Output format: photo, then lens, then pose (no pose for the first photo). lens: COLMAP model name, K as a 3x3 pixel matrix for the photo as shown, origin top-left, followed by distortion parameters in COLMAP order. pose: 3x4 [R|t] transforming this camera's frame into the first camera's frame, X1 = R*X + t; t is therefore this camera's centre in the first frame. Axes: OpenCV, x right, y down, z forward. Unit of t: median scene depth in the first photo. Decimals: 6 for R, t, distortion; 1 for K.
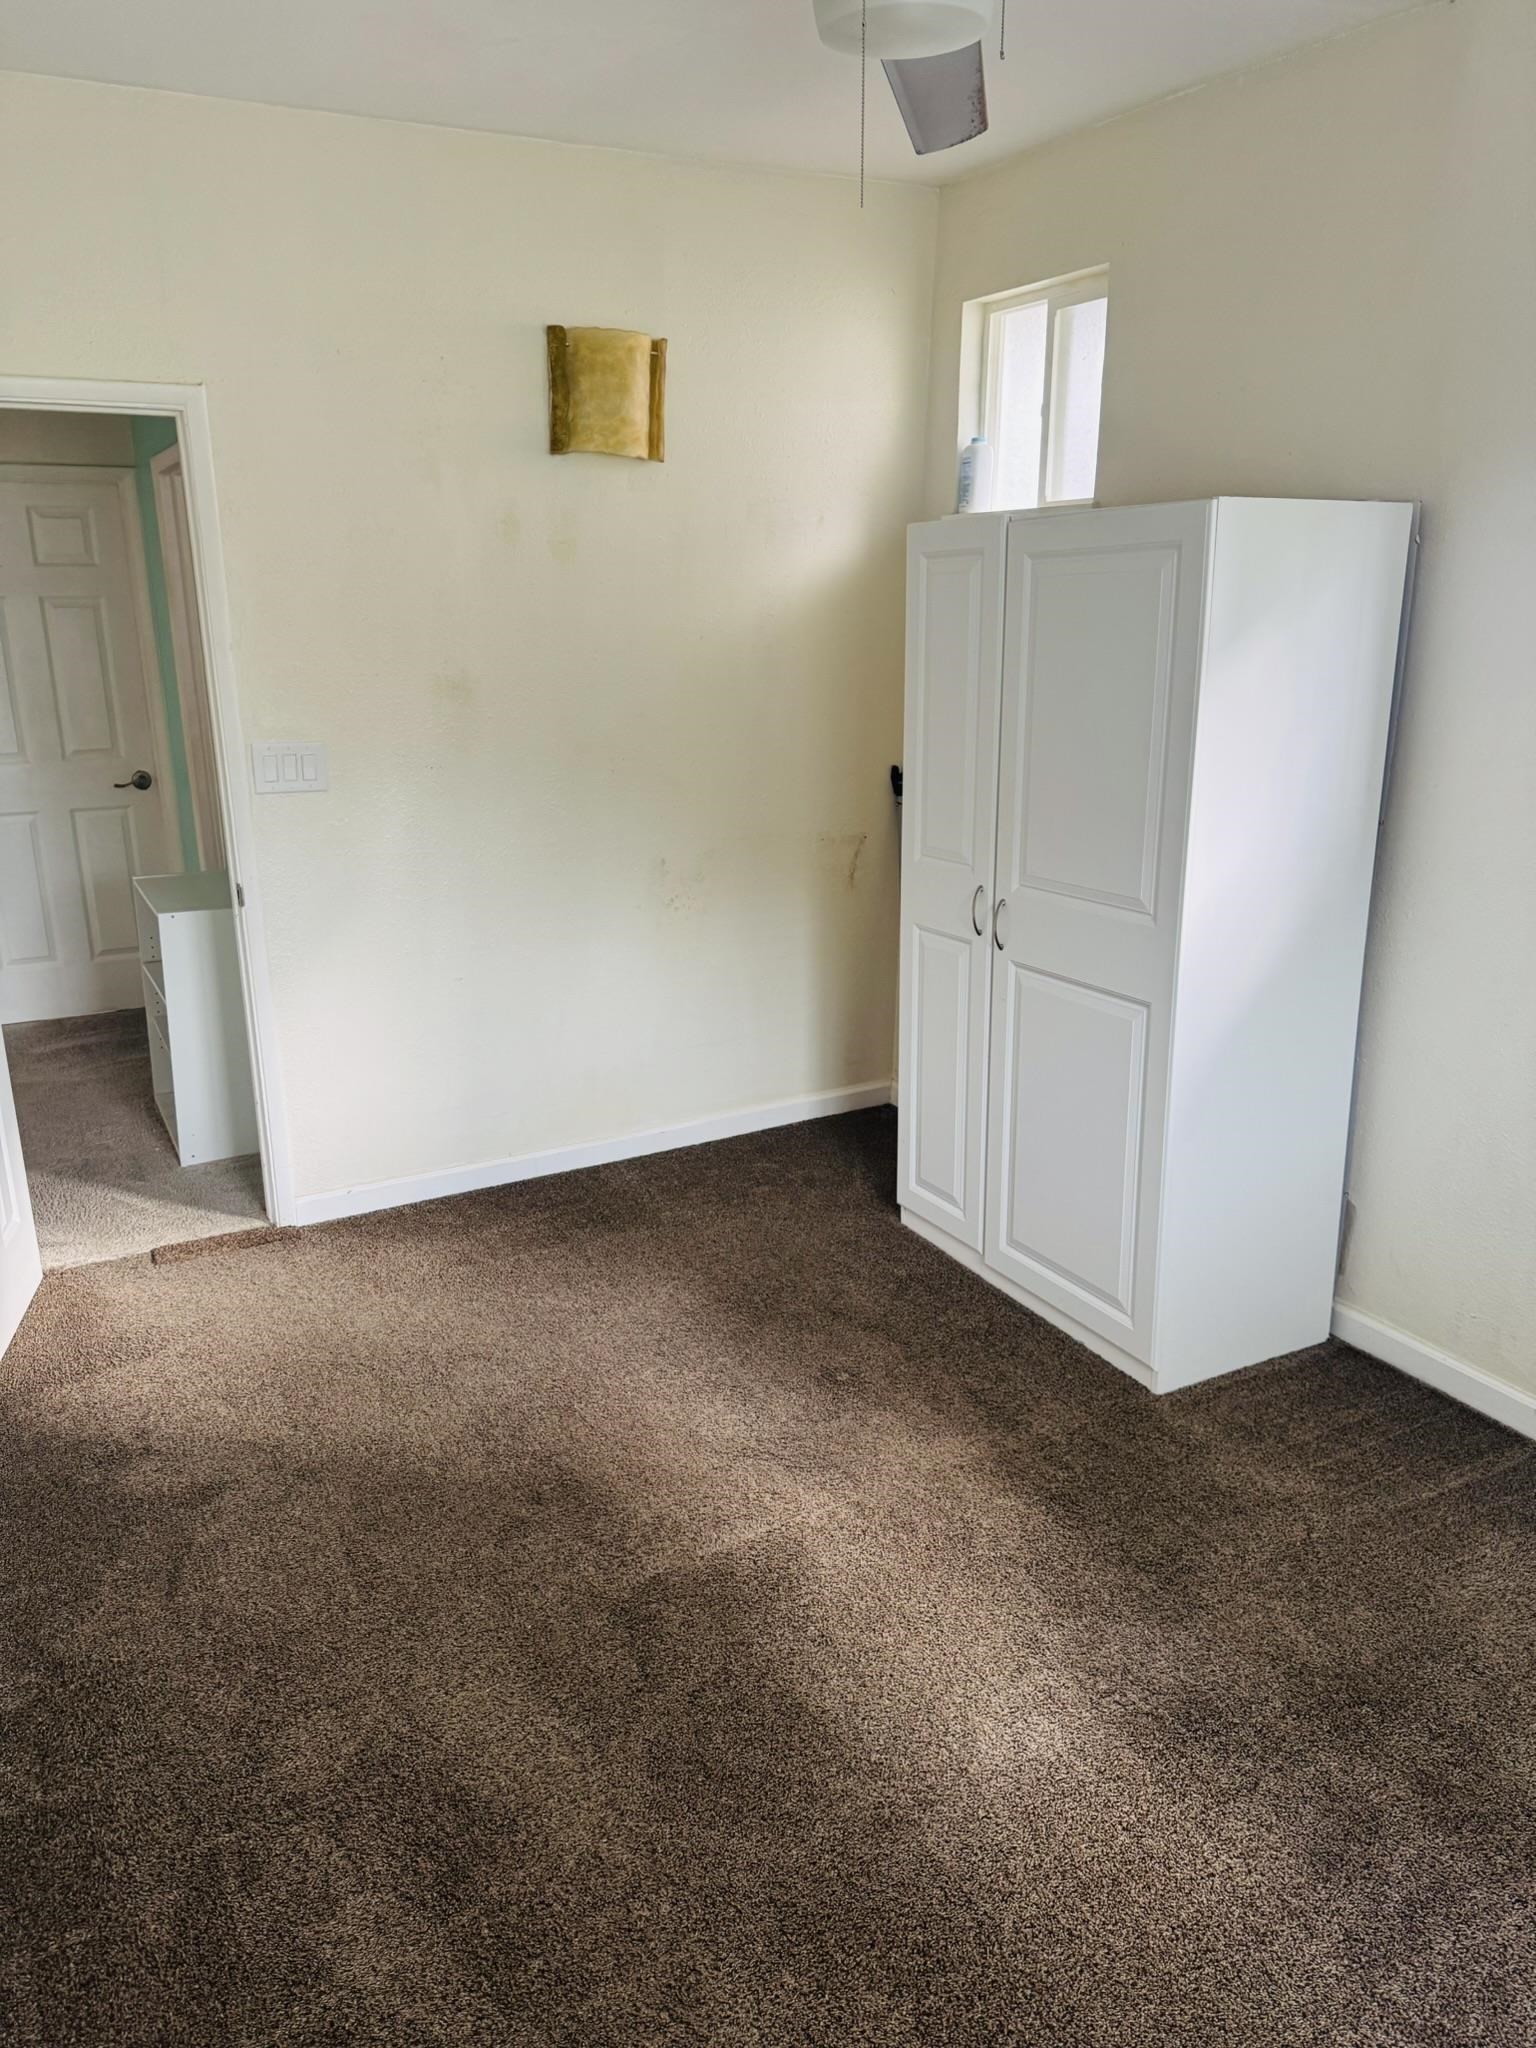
lens RADIAL K [[1418.2, 0, 763.9], [0, 1418.2, 1030.6], [0, 0, 1]] dist [0.043697, -0.028233]
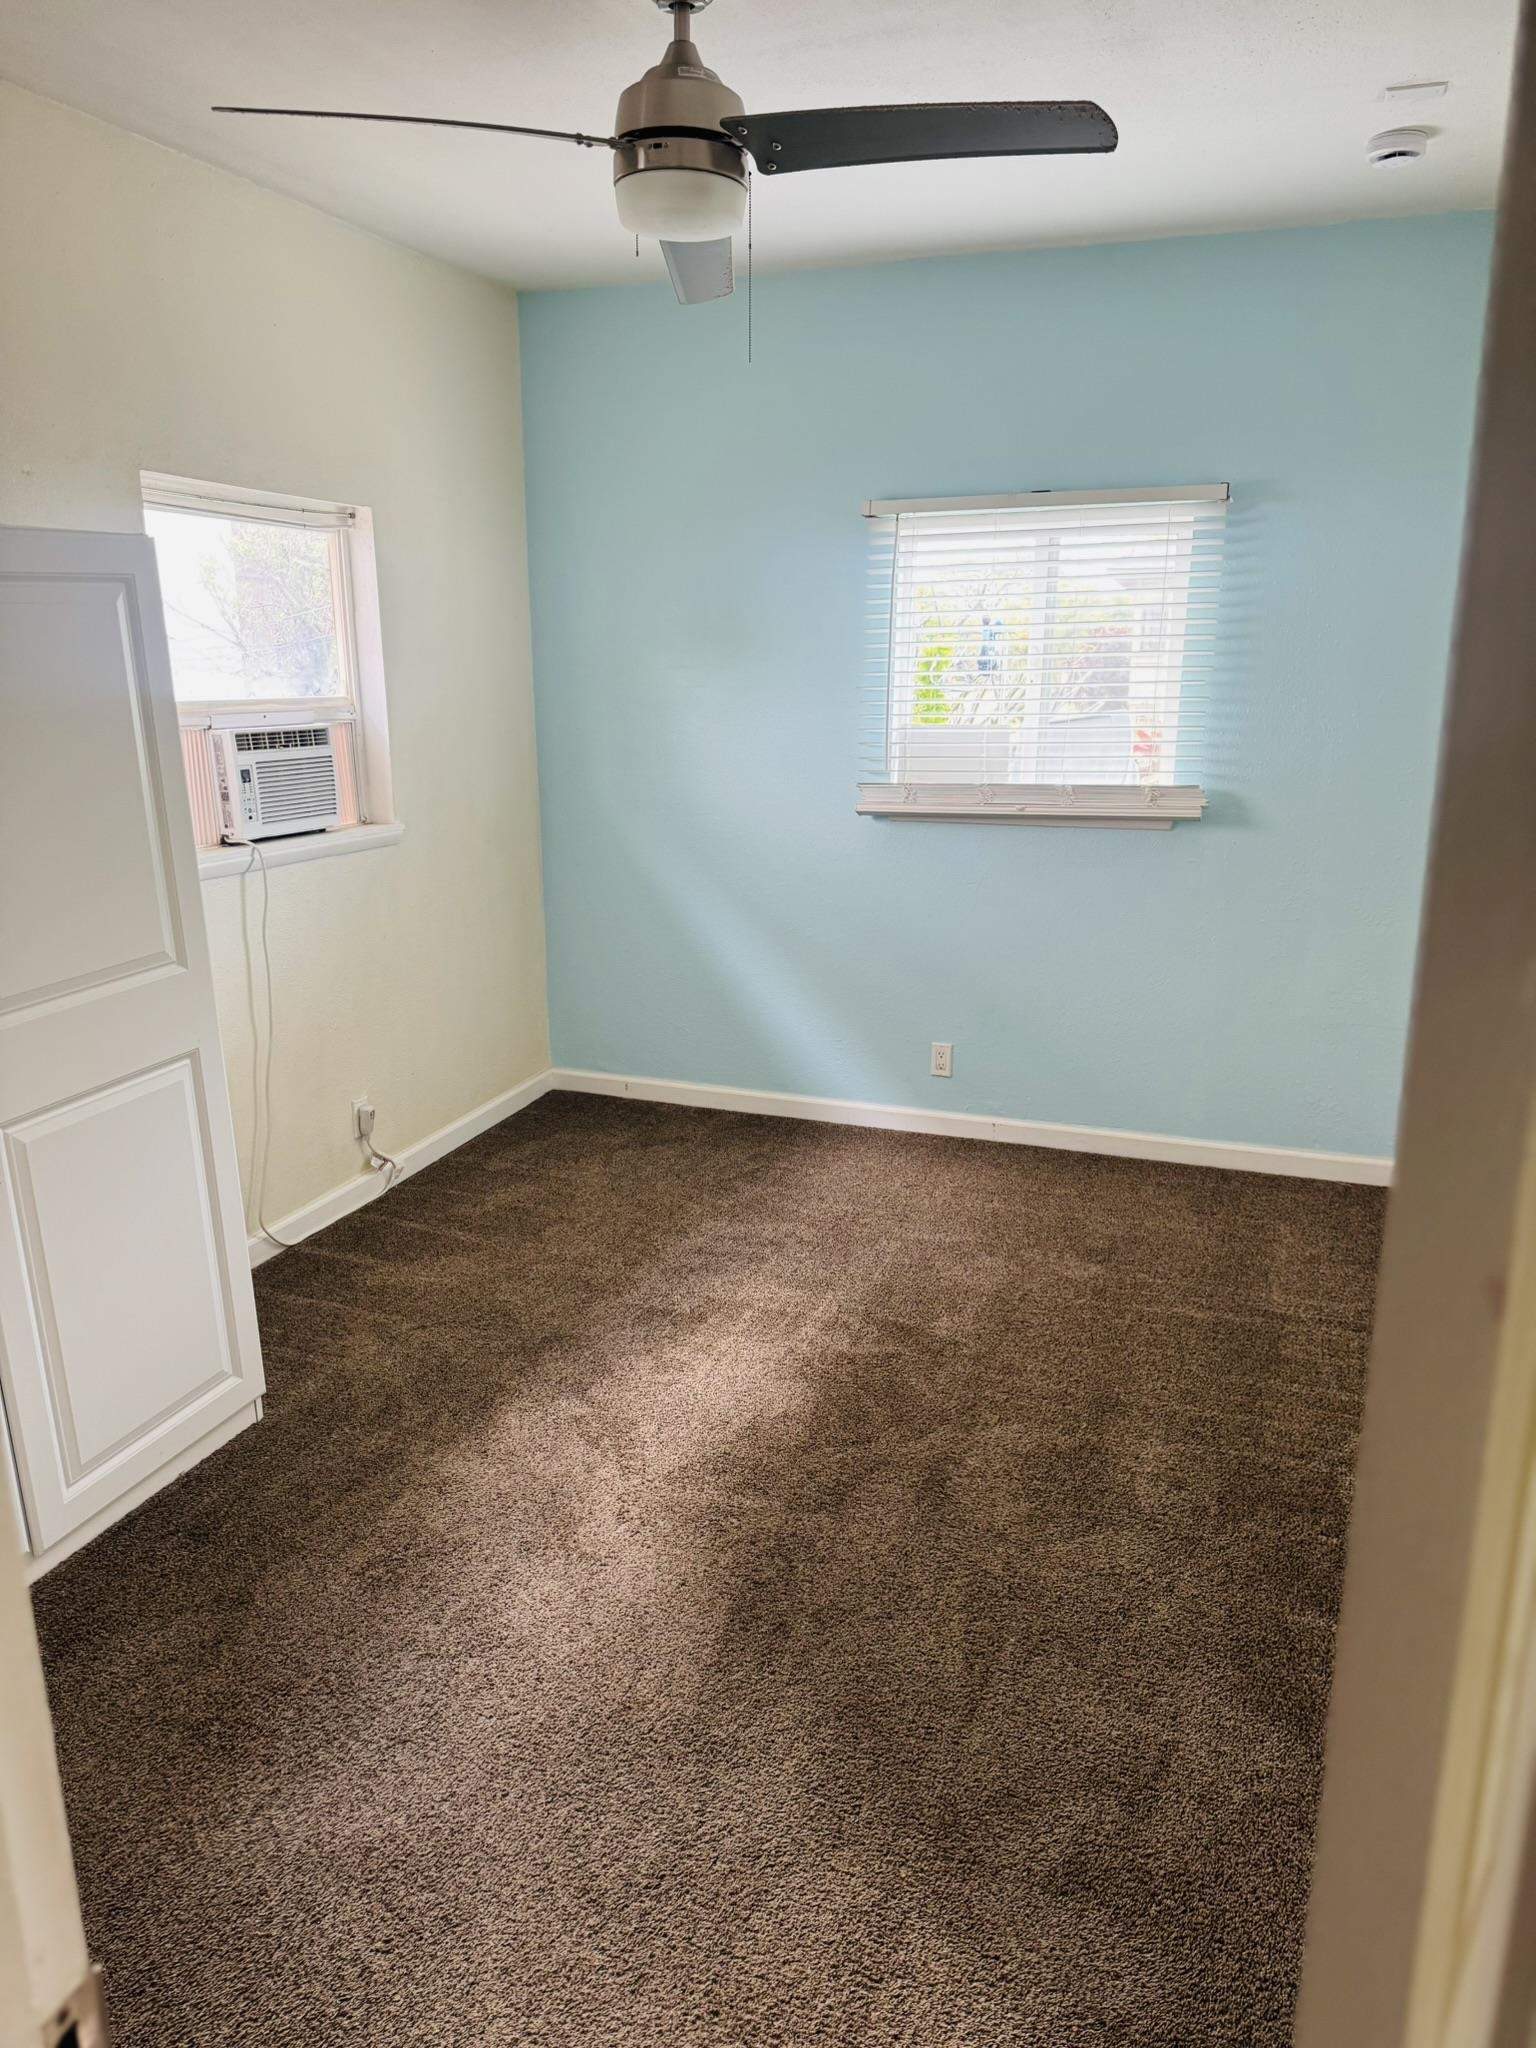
lens RADIAL K [[1418.2, 0, 780.3], [0, 1418.2, 1039.3], [0, 0, 1]] dist [0.043697, -0.028233]
pose [[-0.666486, -0.182302, 0.722885, -0.584684], [0.222435, 0.876851, 0.426211, -0.296339], [-0.711561, 0.444858, -0.543858, 1.049765]]
